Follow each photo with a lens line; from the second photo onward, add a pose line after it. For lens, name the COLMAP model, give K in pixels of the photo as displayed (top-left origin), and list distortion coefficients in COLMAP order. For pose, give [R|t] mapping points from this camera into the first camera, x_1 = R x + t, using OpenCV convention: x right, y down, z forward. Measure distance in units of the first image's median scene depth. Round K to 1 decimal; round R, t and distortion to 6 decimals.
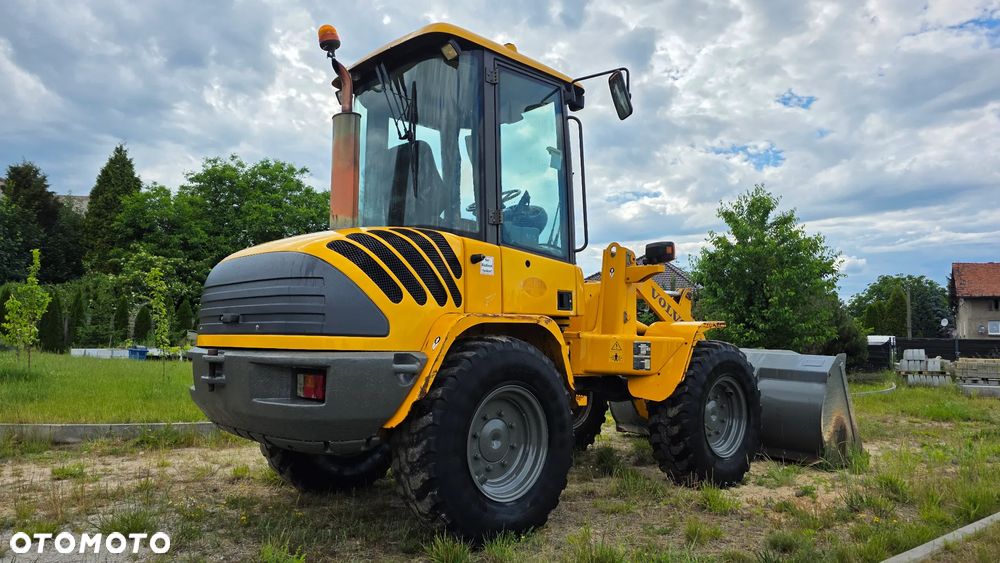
lens RADIAL K [[663.8, 0, 491.8], [0, 663.8, 286.8], [0, 0, 1]] dist [0.058627, -0.048615]
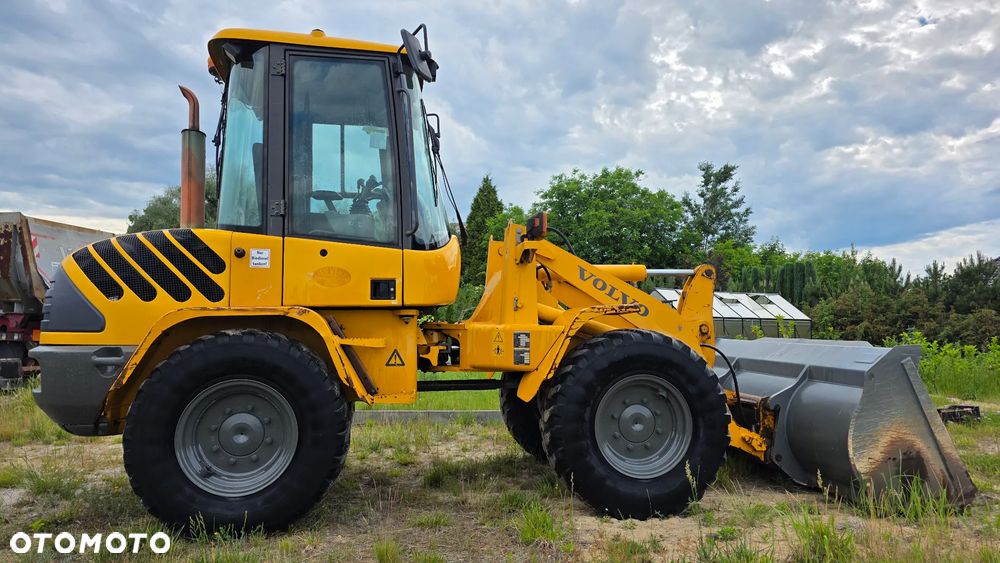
lens RADIAL K [[663.8, 0, 491.8], [0, 663.8, 286.8], [0, 0, 1]] dist [0.058627, -0.048615]
pose [[0.847203, -0.057061, -0.528196, 0.539586], [0.056424, 0.998256, -0.017340, 0.031299], [0.528265, -0.015113, 0.848945, 0.216667]]
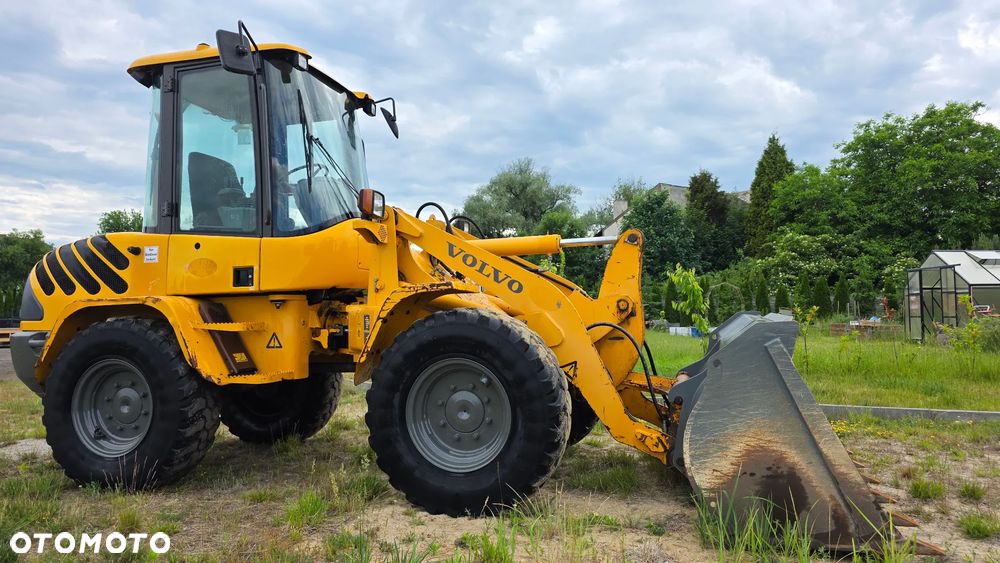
lens RADIAL K [[662.6, 0, 494.0], [0, 662.6, 282.0], [0, 0, 1]] dist [0.039322, -0.000788]
pose [[0.528681, -0.071551, -0.845799, 0.848617], [0.091933, 0.995406, -0.026743, 0.066555], [0.843827, -0.063618, 0.532830, 0.579659]]
